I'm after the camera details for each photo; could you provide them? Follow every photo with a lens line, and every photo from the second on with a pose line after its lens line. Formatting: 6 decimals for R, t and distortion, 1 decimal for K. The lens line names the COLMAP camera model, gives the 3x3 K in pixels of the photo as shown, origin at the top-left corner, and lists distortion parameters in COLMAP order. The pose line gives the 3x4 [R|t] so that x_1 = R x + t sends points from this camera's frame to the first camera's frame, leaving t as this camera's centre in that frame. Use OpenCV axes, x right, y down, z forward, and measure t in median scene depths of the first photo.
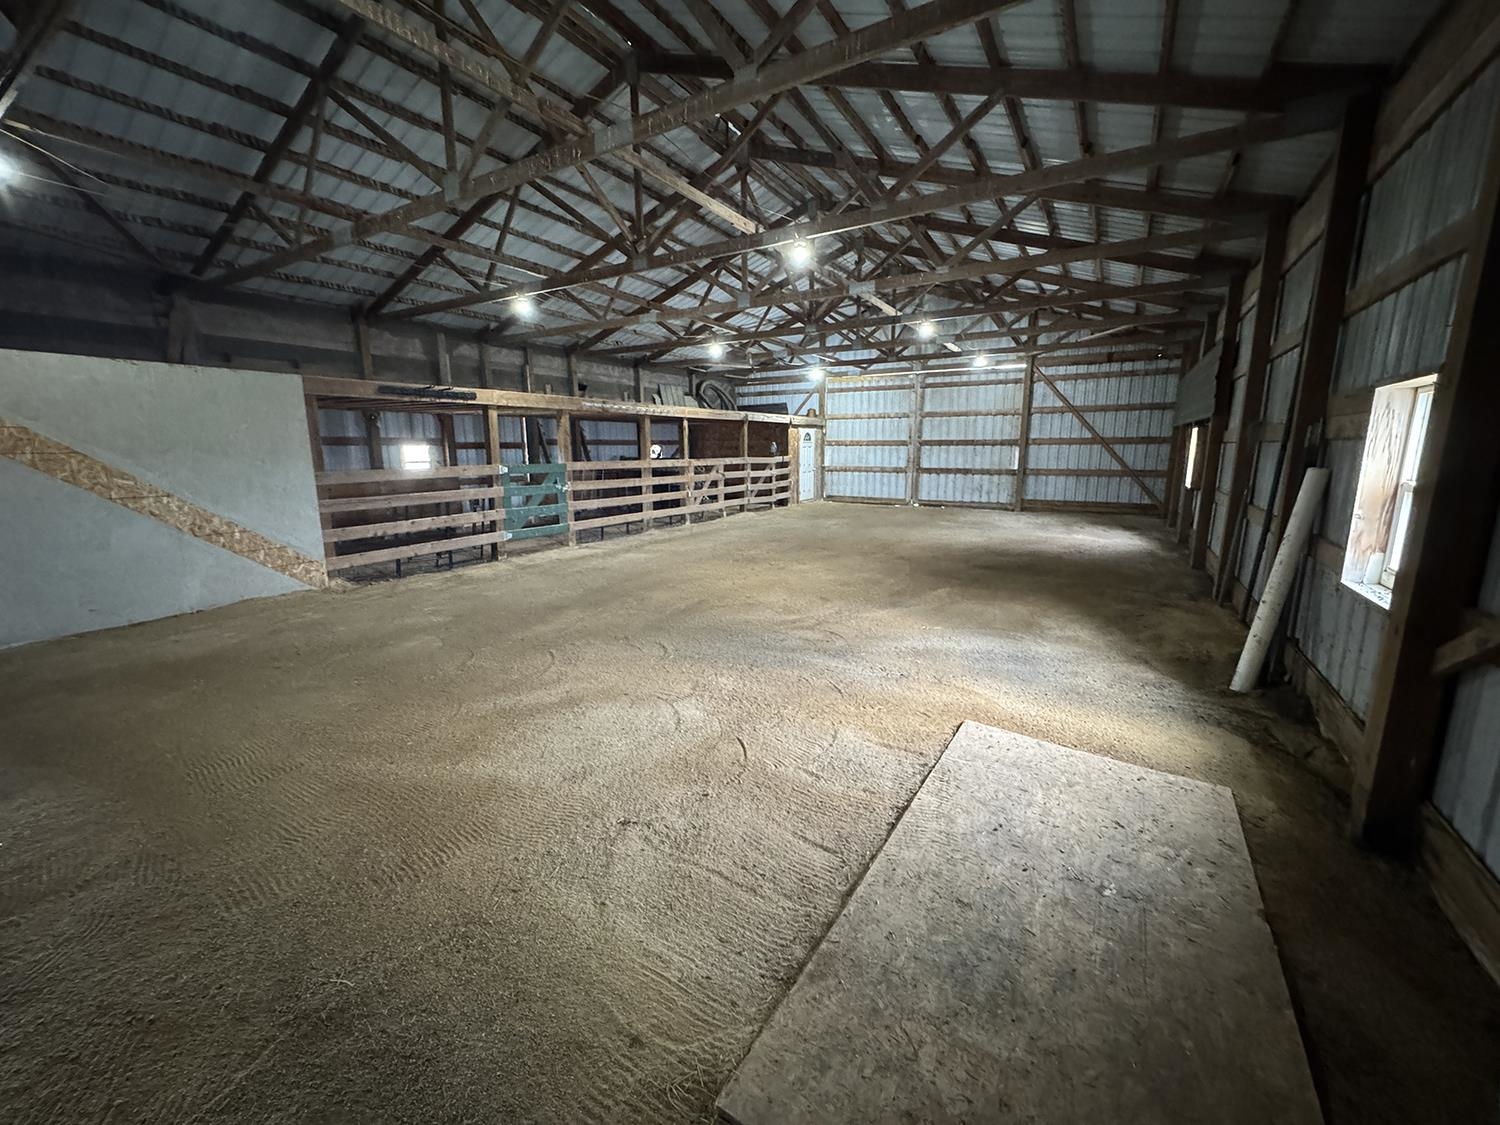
lens RADIAL K [[597.9, 0, 750.5], [0, 597.9, 563.3], [0, 0, 1]] dist [-0.003607, 0.000137]
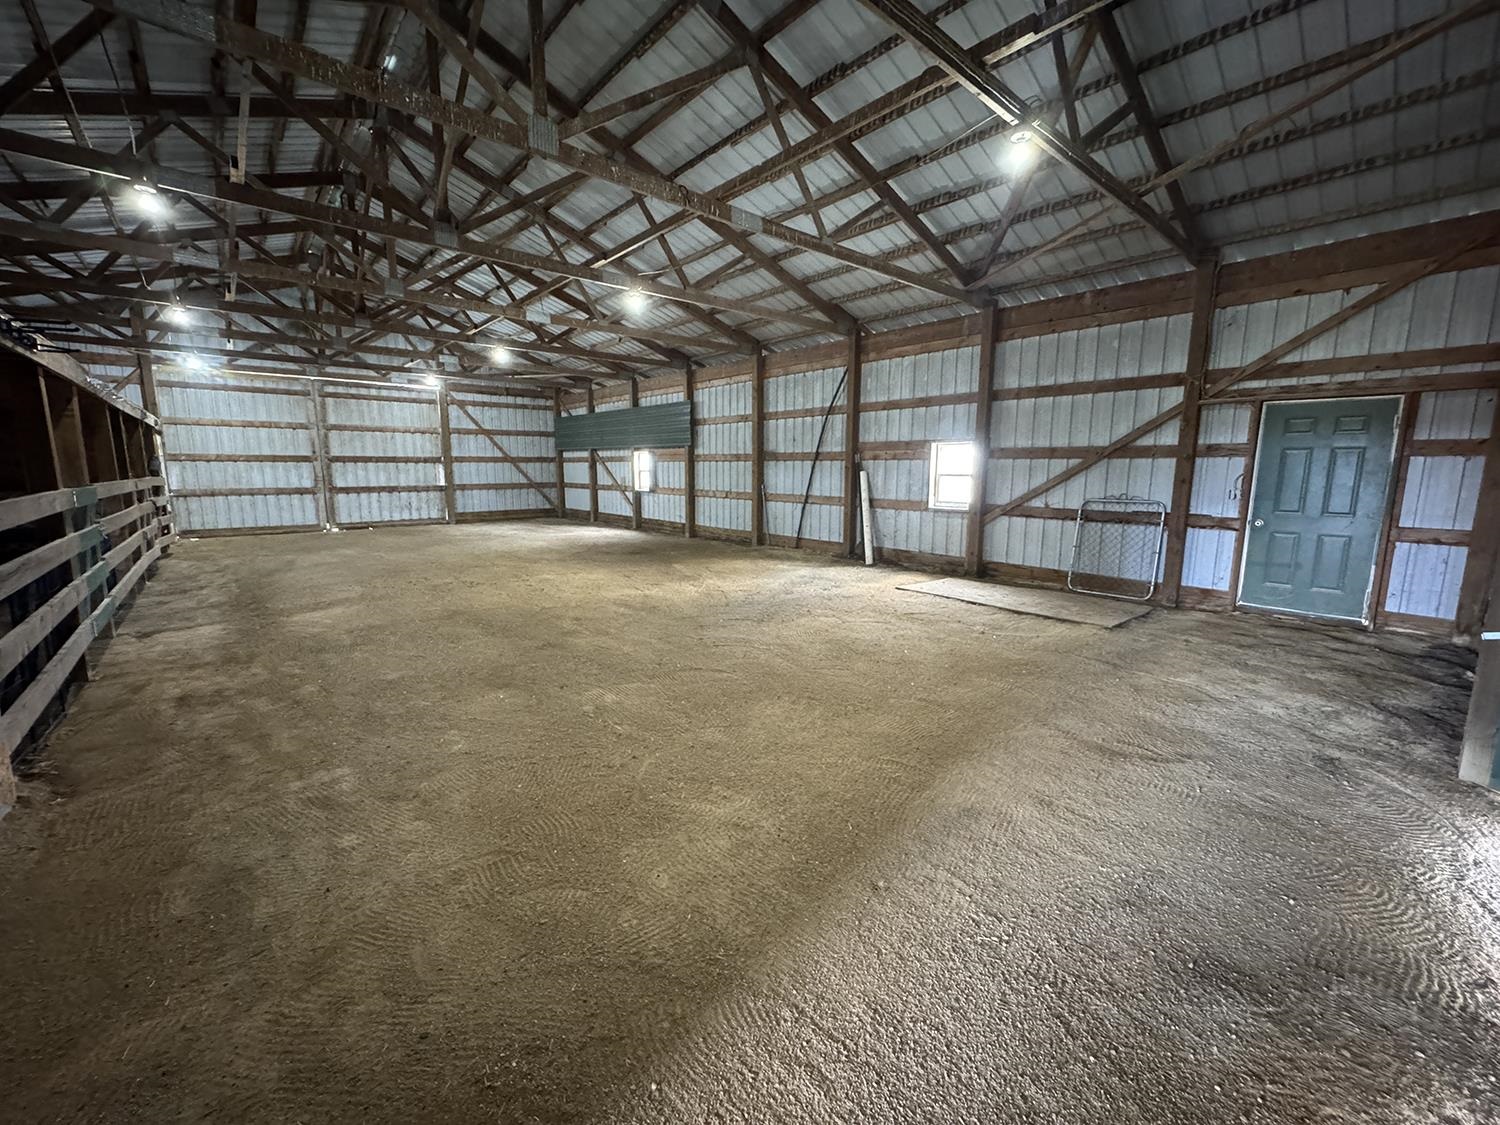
lens RADIAL K [[597.9, 0, 748.9], [0, 597.9, 561.4], [0, 0, 1]] dist [-0.003607, 0.000137]
pose [[0.298250, -0.145925, 0.943267, -0.410096], [0.179832, 0.979137, 0.094614, -0.028892], [-0.937394, 0.141412, 0.318269, 0.179884]]
